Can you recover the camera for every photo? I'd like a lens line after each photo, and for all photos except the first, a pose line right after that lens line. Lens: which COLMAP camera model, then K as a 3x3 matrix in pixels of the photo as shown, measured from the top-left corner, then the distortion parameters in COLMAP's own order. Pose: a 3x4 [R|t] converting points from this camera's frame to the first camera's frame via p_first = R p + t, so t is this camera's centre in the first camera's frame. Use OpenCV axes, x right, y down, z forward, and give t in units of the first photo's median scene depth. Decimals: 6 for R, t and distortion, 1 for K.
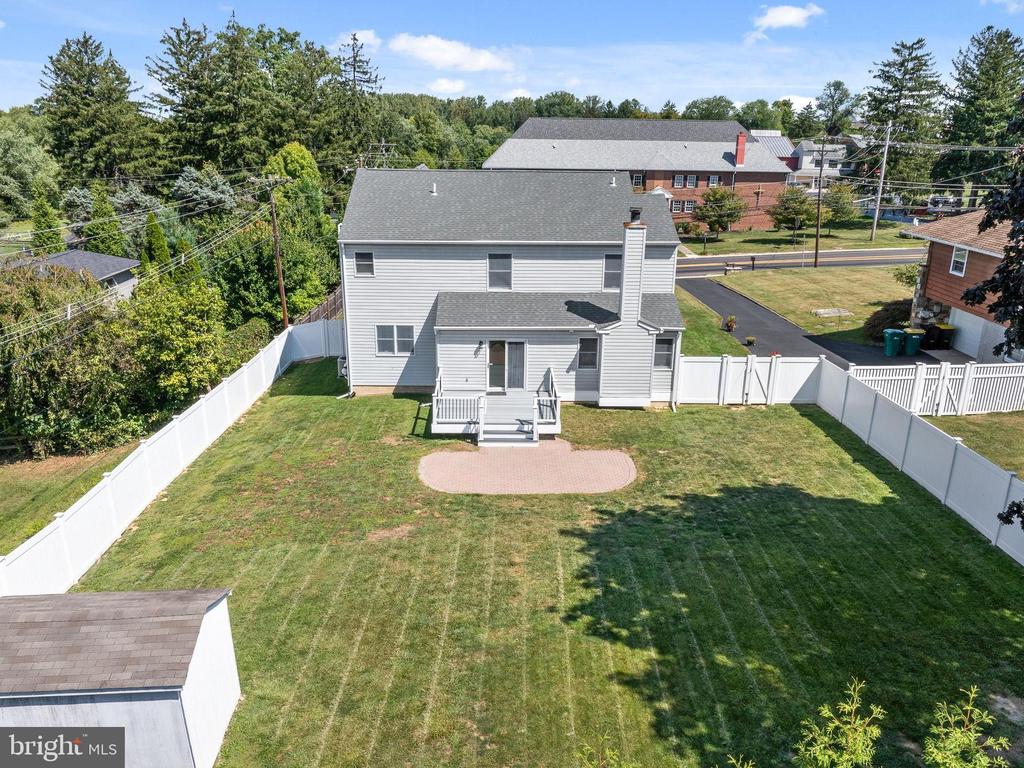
lens RADIAL K [[745.7, 0, 512.0], [0, 745.7, 384.0], [0, 0, 1]] dist [-0.037903, -0.003240]
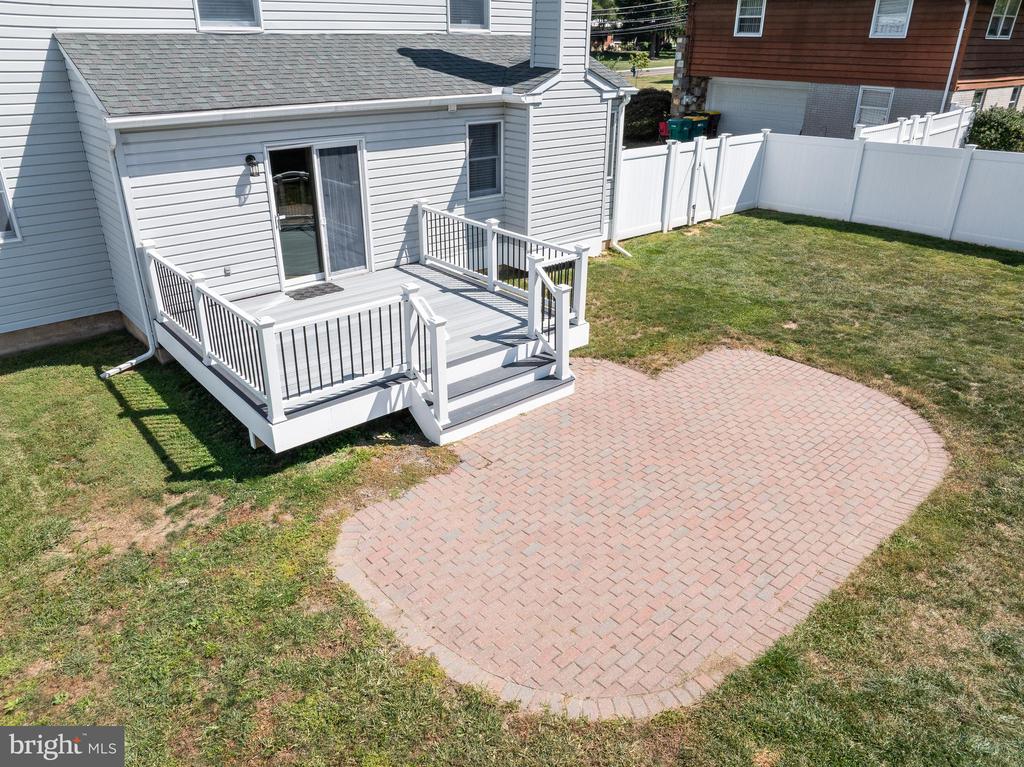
lens RADIAL K [[715.7, 0, 508.1], [0, 715.7, 367.8], [0, 0, 1]] dist [-0.036053, -0.002064]
pose [[0.781869, -0.268999, 0.562425, -0.163095], [0.188080, 0.961869, 0.198582, -0.003706], [-0.594397, -0.049485, 0.802648, 0.645682]]
